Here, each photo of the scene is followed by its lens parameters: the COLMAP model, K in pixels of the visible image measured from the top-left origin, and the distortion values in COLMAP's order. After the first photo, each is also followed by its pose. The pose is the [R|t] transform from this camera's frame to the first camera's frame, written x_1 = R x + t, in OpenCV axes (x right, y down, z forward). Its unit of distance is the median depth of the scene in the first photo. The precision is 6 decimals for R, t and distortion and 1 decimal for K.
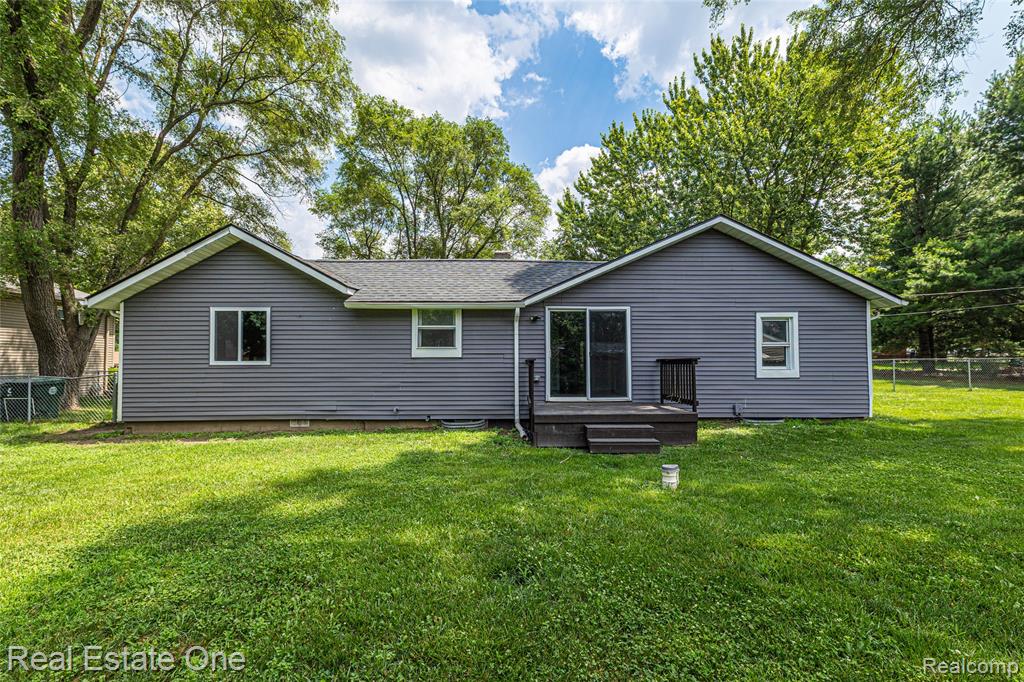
lens RADIAL K [[425.8, 0, 511.3], [0, 425.8, 350.2], [0, 0, 1]] dist [-0.002786, -0.000082]
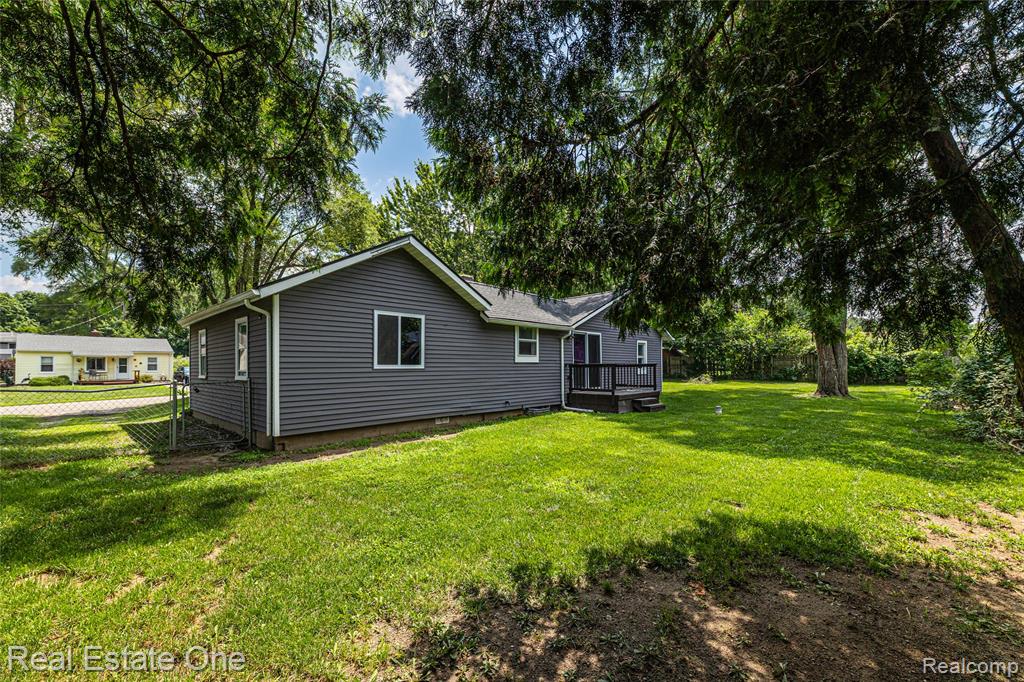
lens RADIAL K [[425.8, 0, 523.6], [0, 425.8, 354.2], [0, 0, 1]] dist [-0.002786, -0.000082]
pose [[0.686769, 0.020949, 0.726574, -1.091736], [-0.019315, 0.999758, -0.010568, 0.004298], [-0.726619, -0.006776, 0.687007, 0.068168]]
